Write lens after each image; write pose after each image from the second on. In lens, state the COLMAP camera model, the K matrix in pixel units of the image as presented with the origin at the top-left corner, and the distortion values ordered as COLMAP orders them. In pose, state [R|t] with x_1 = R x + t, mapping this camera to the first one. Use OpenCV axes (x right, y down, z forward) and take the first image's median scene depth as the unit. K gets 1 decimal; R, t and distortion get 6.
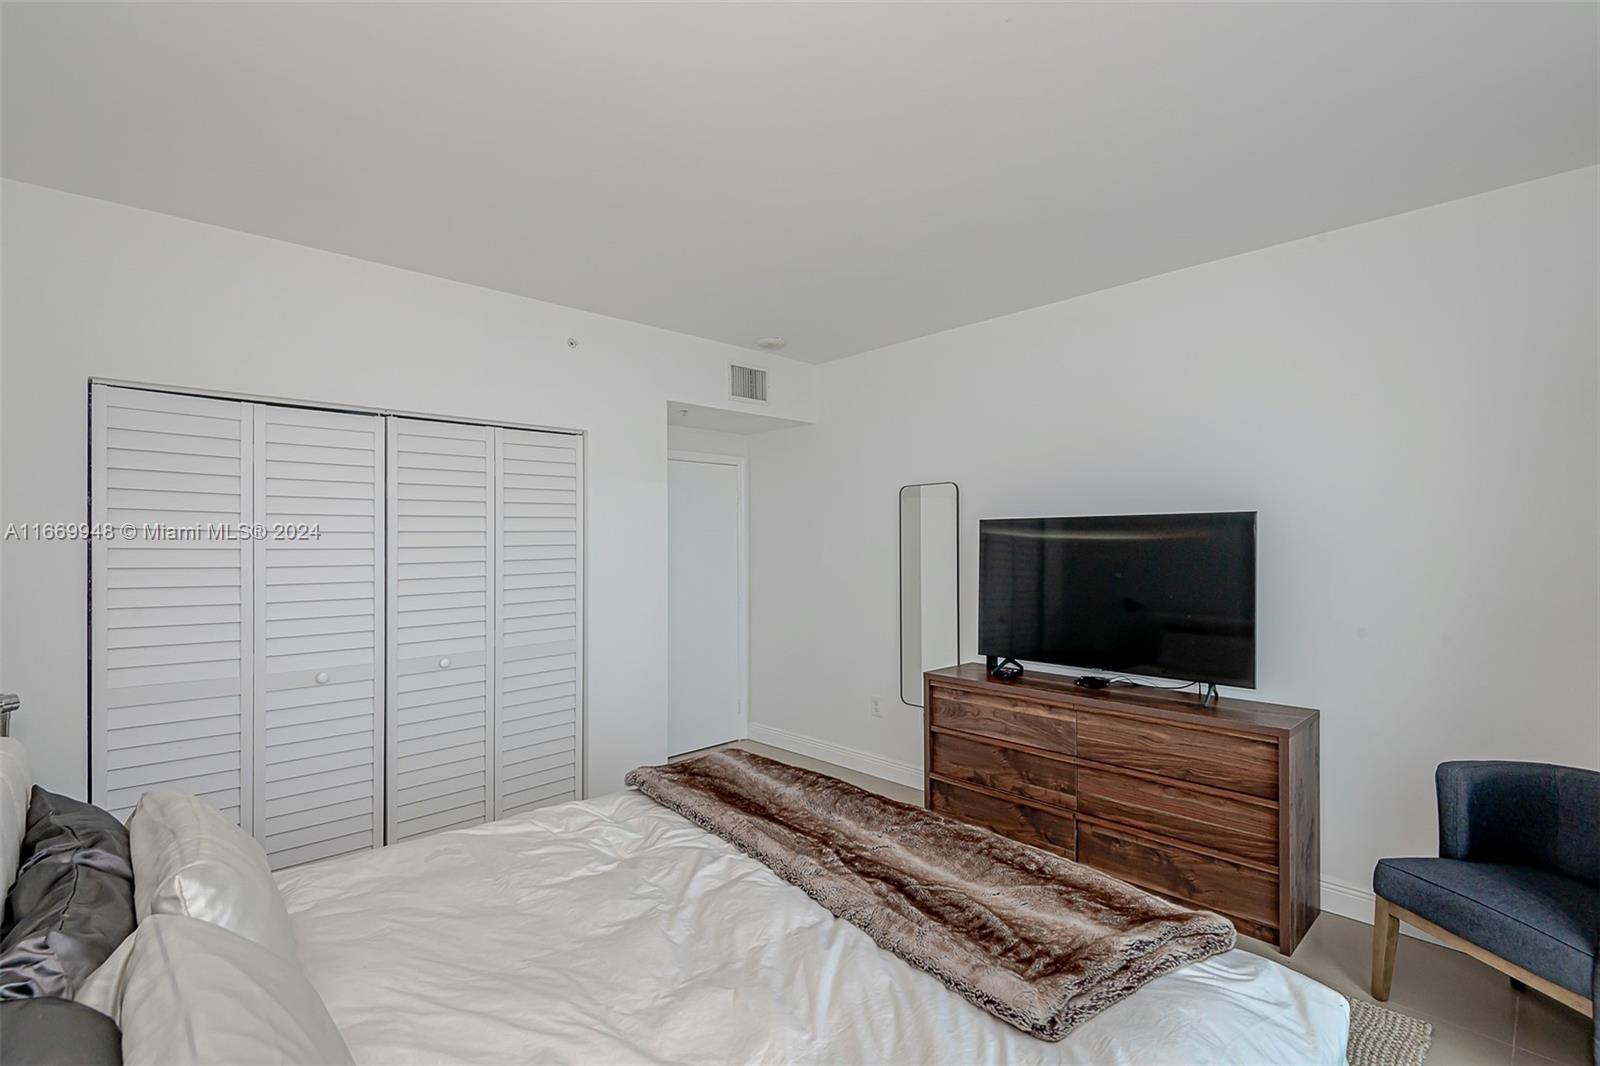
lens RADIAL K [[735.0, 0, 799.2], [0, 735.0, 535.4], [0, 0, 1]] dist [0.021131, -0.005765]
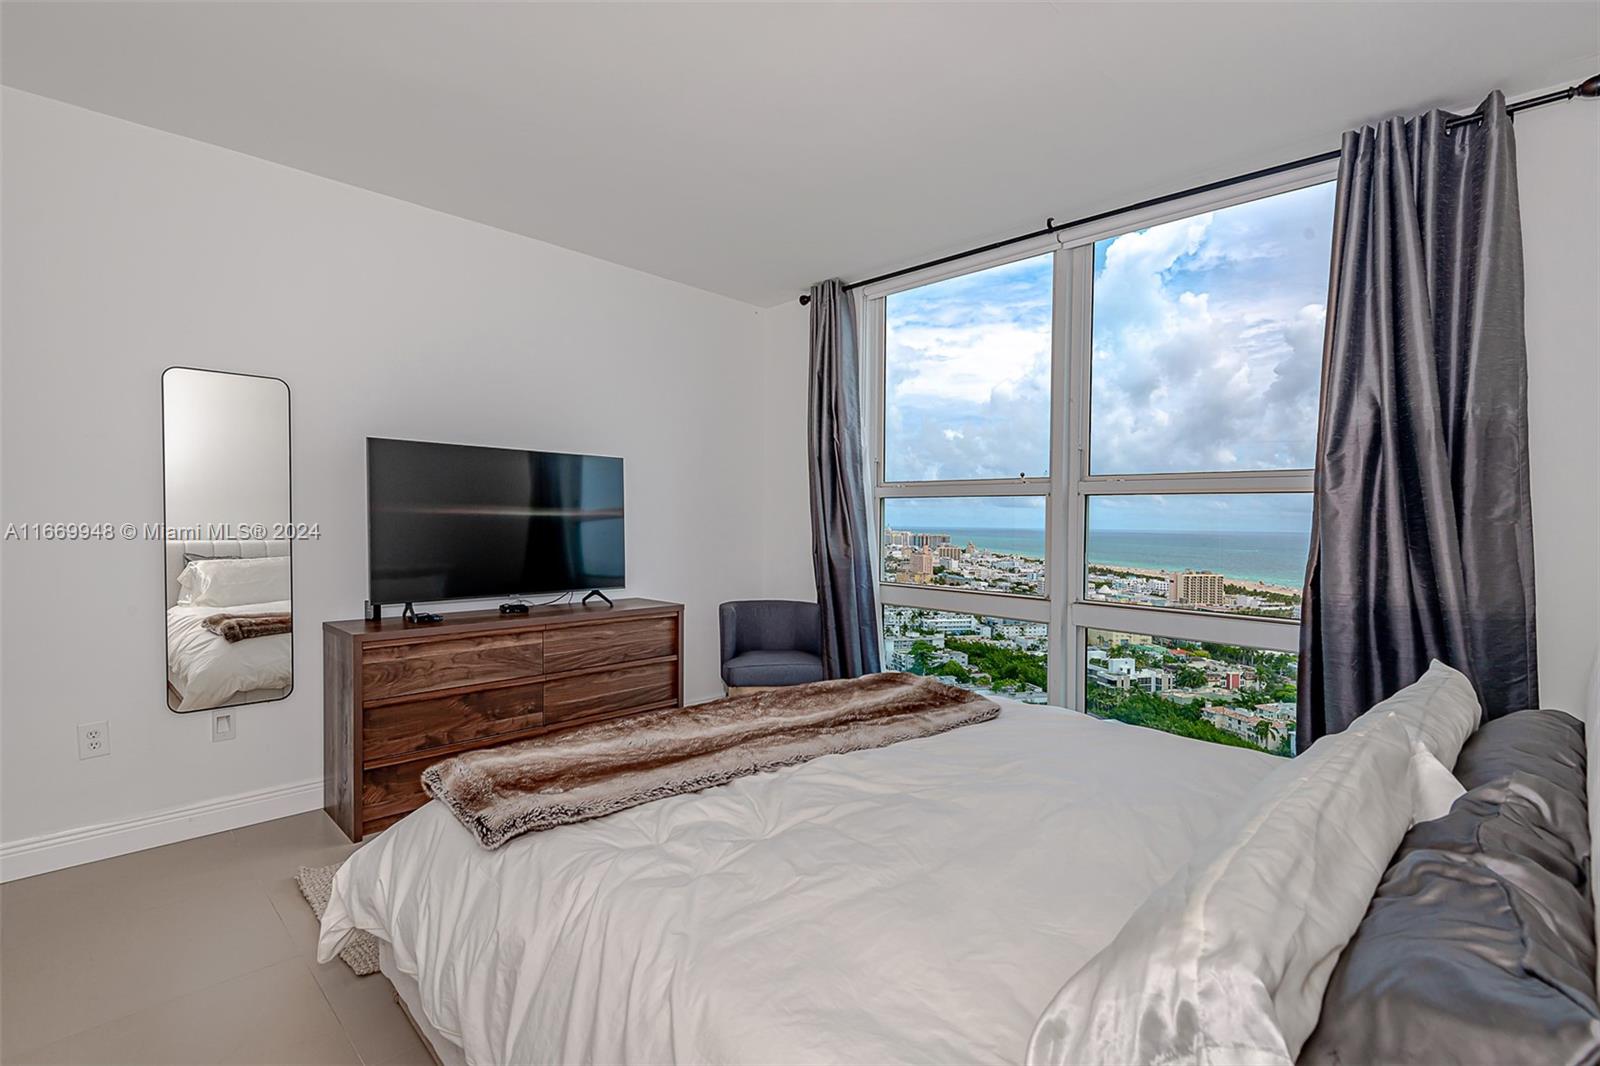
lens RADIAL K [[735.0, 0, 771.2], [0, 735.0, 565.3], [0, 0, 1]] dist [0.021131, -0.005765]
pose [[-0.014860, -0.056612, 0.998286, -0.667016], [-0.017379, 0.998260, 0.056351, 0.077948], [-0.999739, -0.016512, -0.015818, 0.687530]]
